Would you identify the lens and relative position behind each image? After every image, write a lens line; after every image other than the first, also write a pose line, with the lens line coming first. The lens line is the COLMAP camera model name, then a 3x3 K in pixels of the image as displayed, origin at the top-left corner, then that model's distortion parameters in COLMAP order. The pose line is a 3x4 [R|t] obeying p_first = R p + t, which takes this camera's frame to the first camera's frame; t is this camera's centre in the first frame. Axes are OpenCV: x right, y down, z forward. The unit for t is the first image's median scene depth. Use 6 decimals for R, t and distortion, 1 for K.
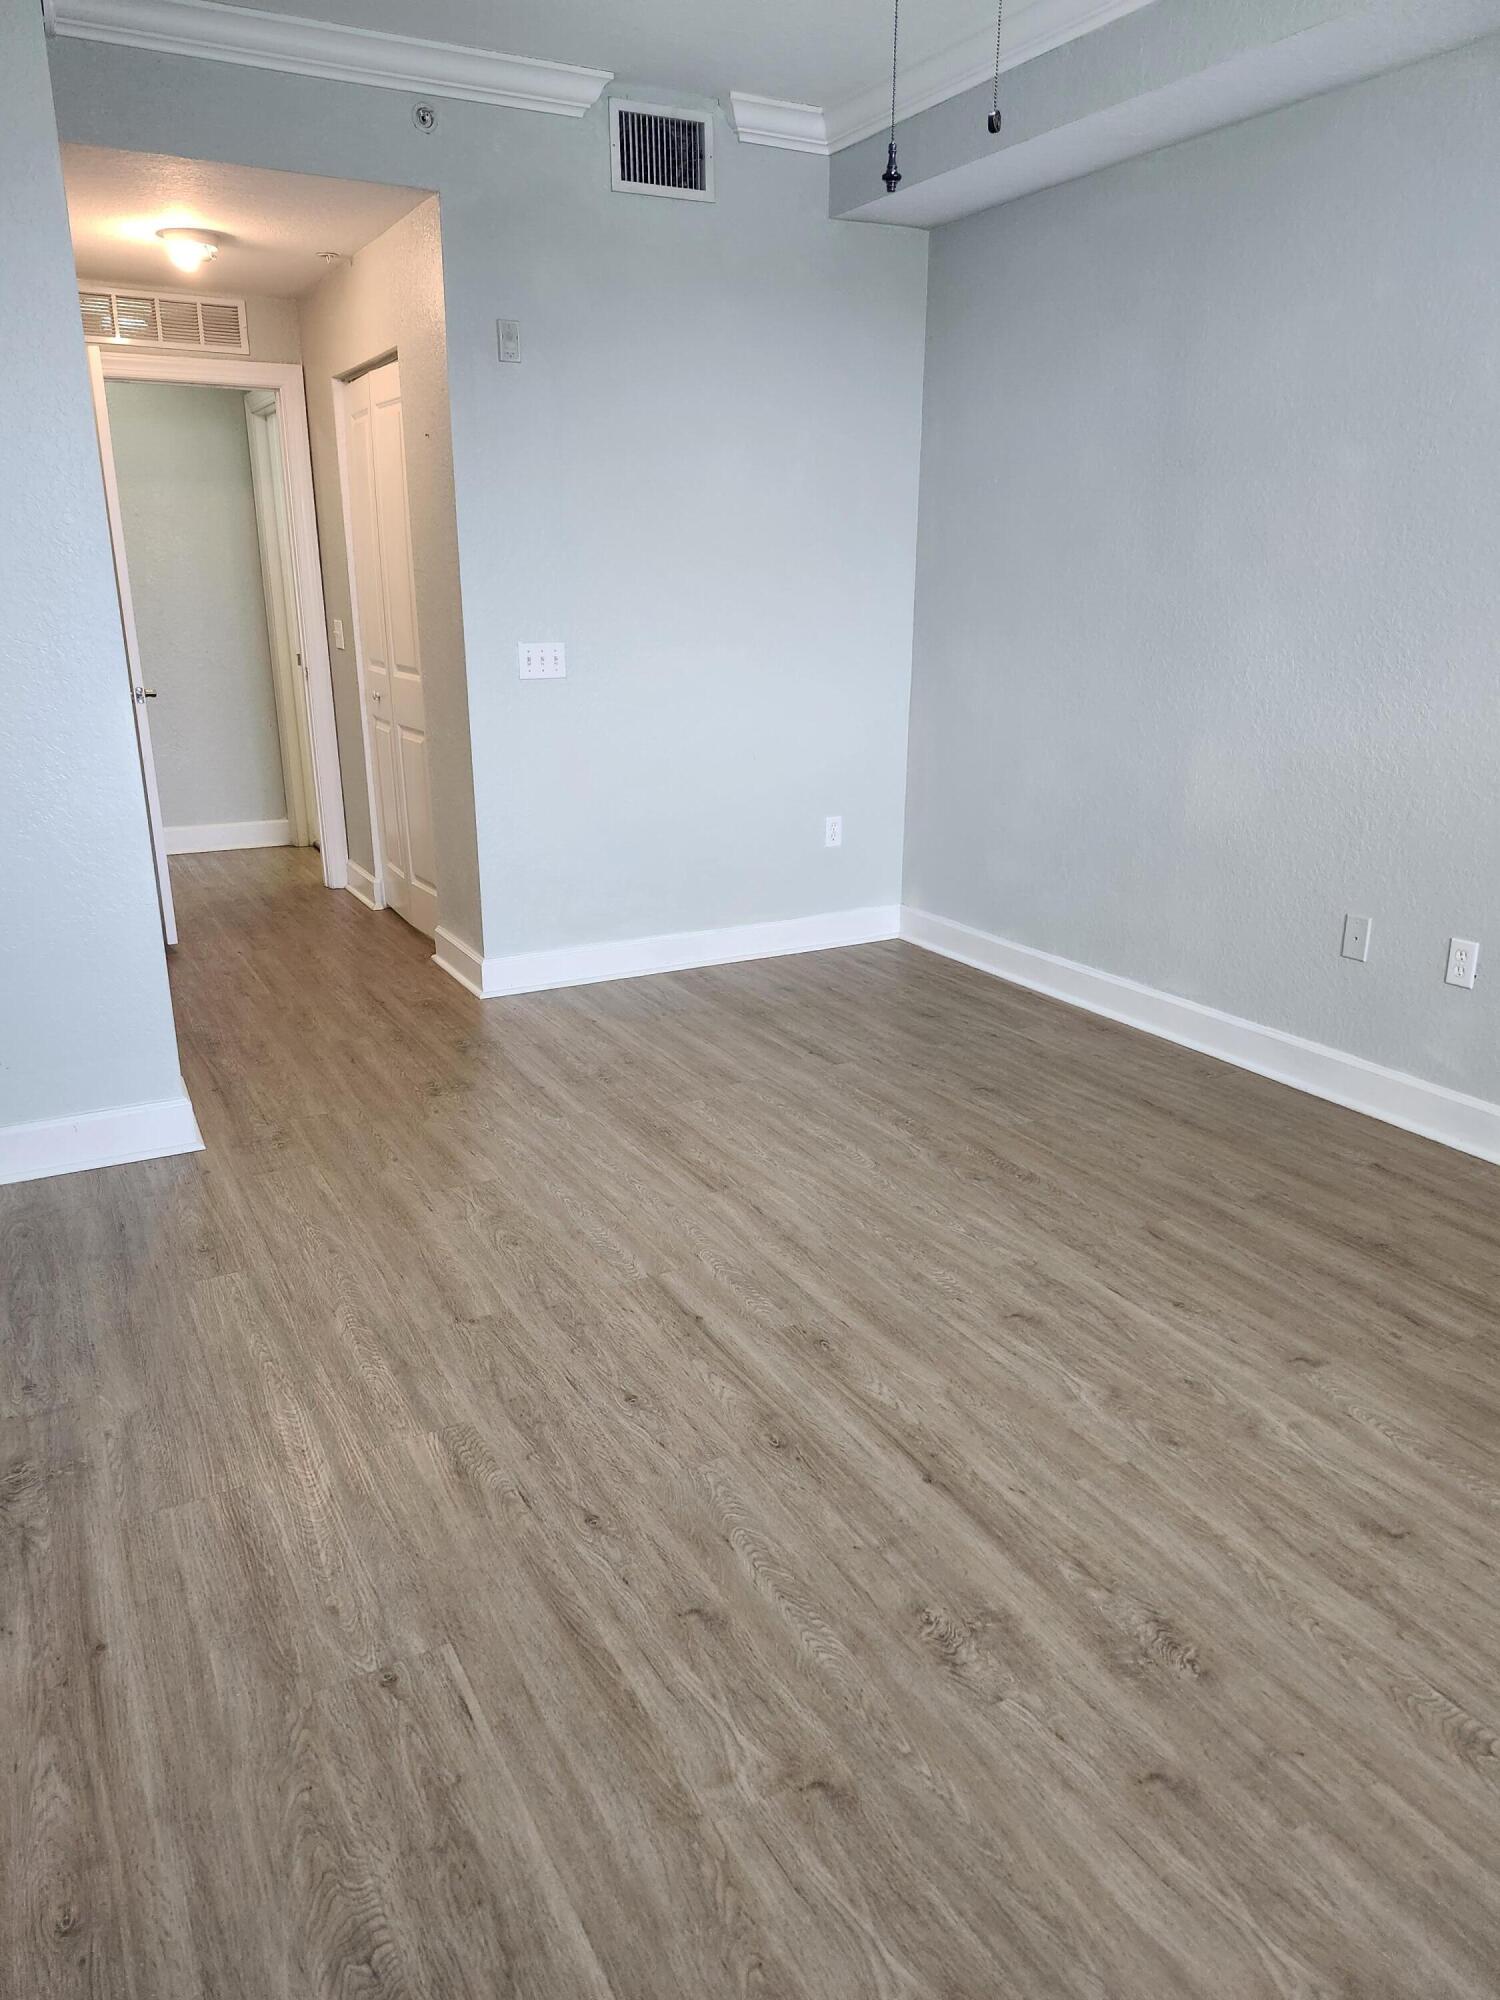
lens RADIAL K [[1389.5, 0, 751.2], [0, 1389.5, 1001.5], [0, 0, 1]] dist [0.050618, -0.032926]
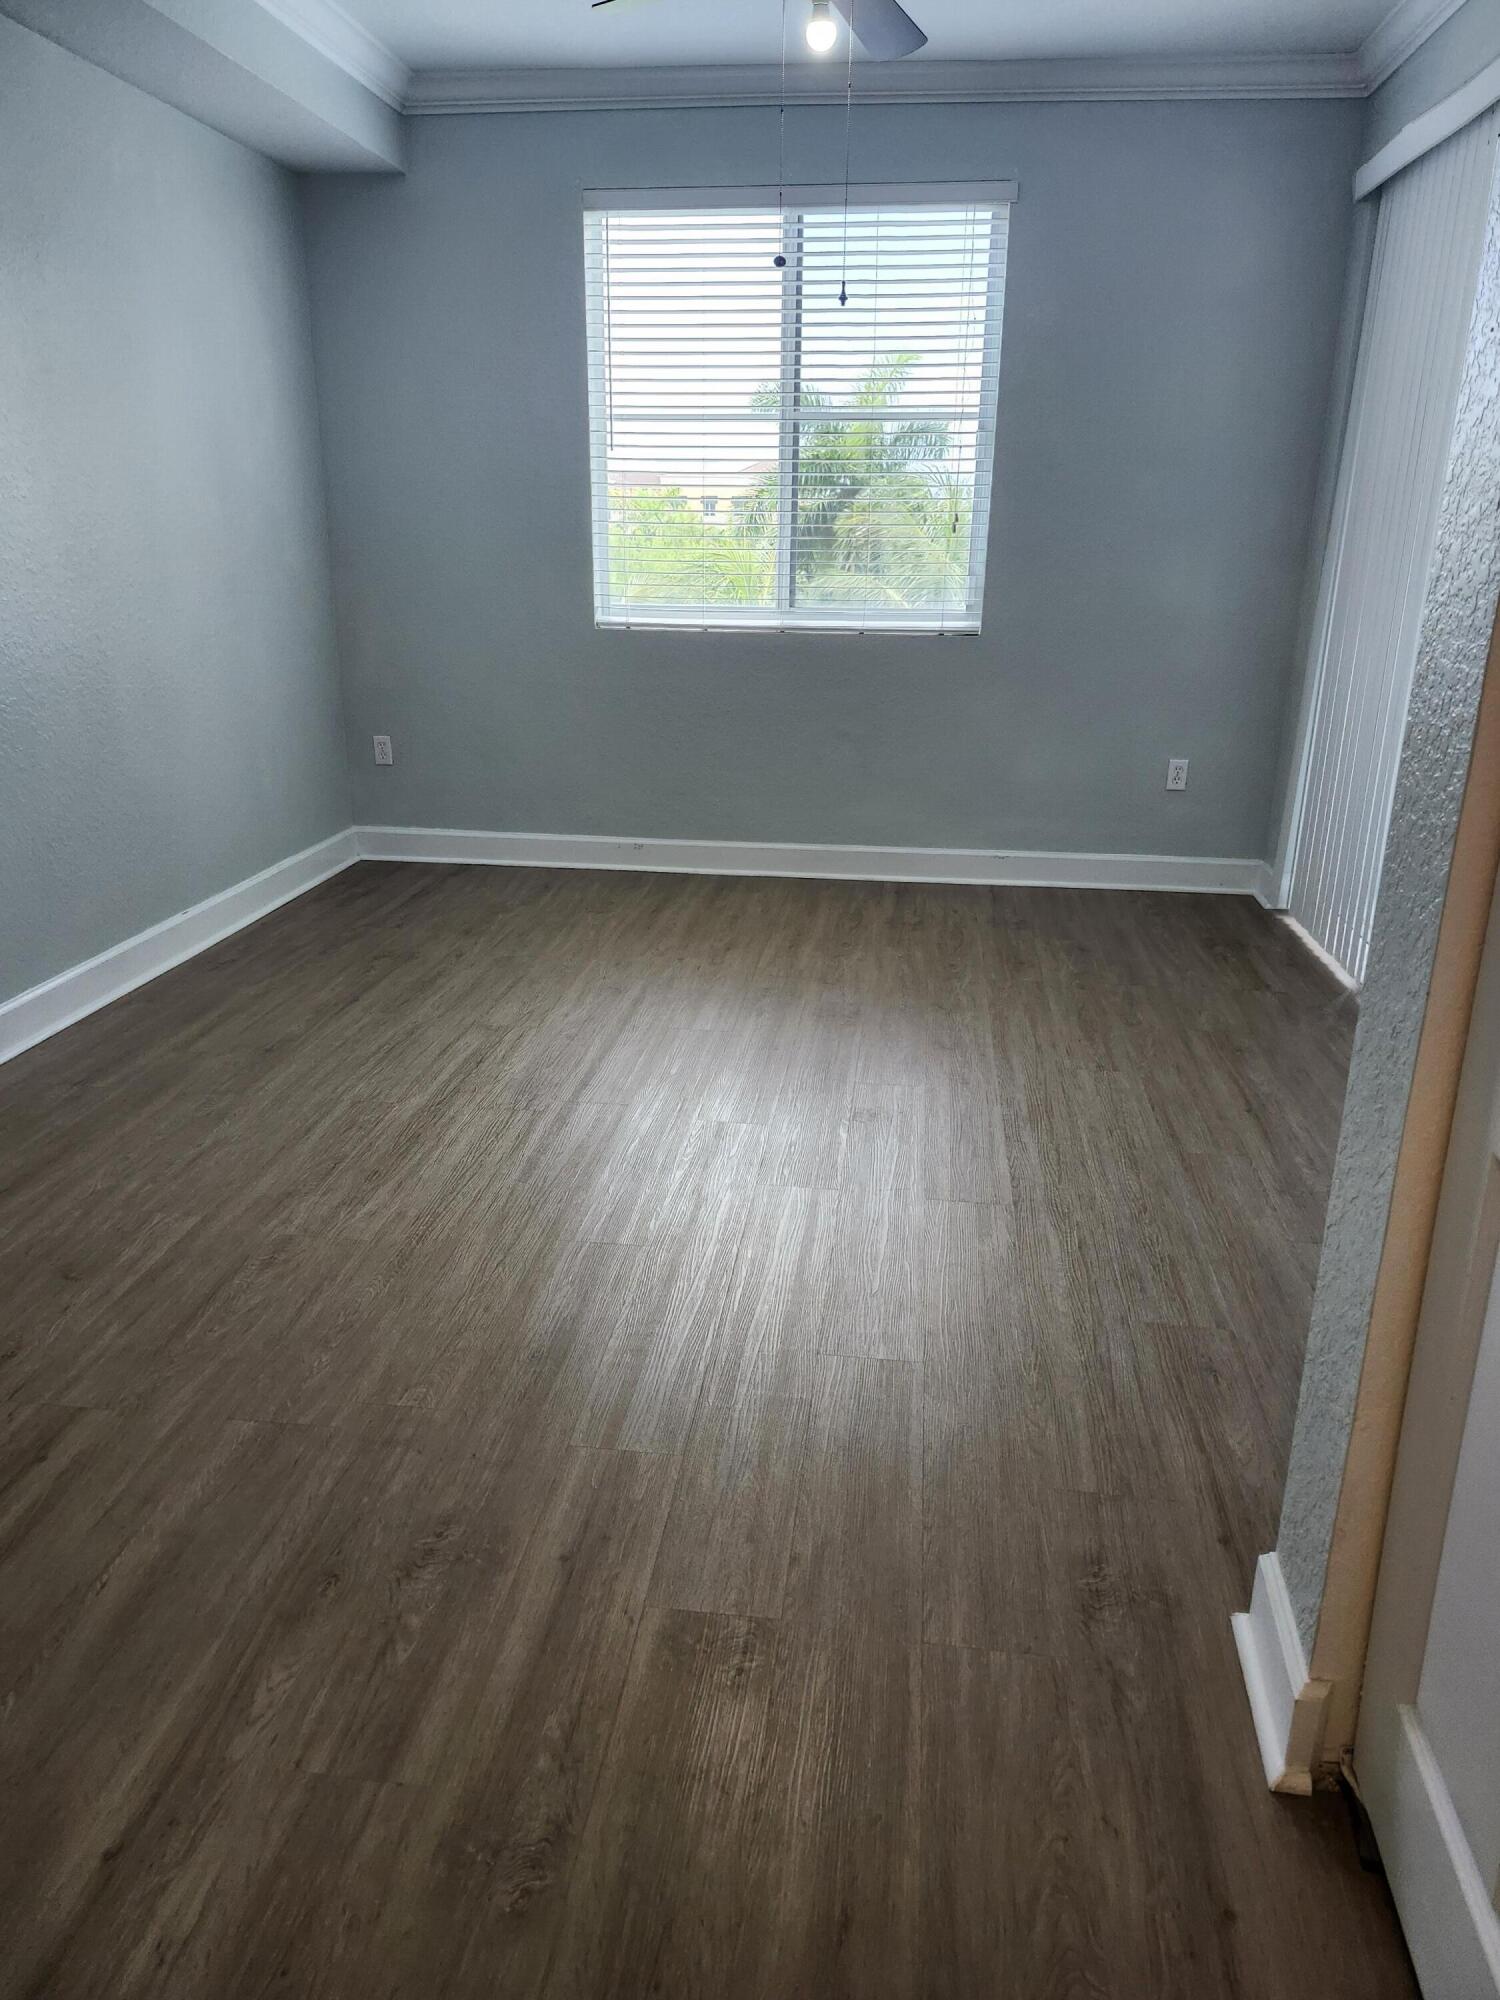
lens RADIAL K [[1389.5, 0, 748.1], [0, 1389.5, 989.8], [0, 0, 1]] dist [0.050618, -0.032926]
pose [[-0.809781, -0.197792, 0.552388, -1.023021], [0.158172, 0.833019, 0.530152, -0.827708], [-0.565009, 0.516679, -0.643278, 2.758252]]
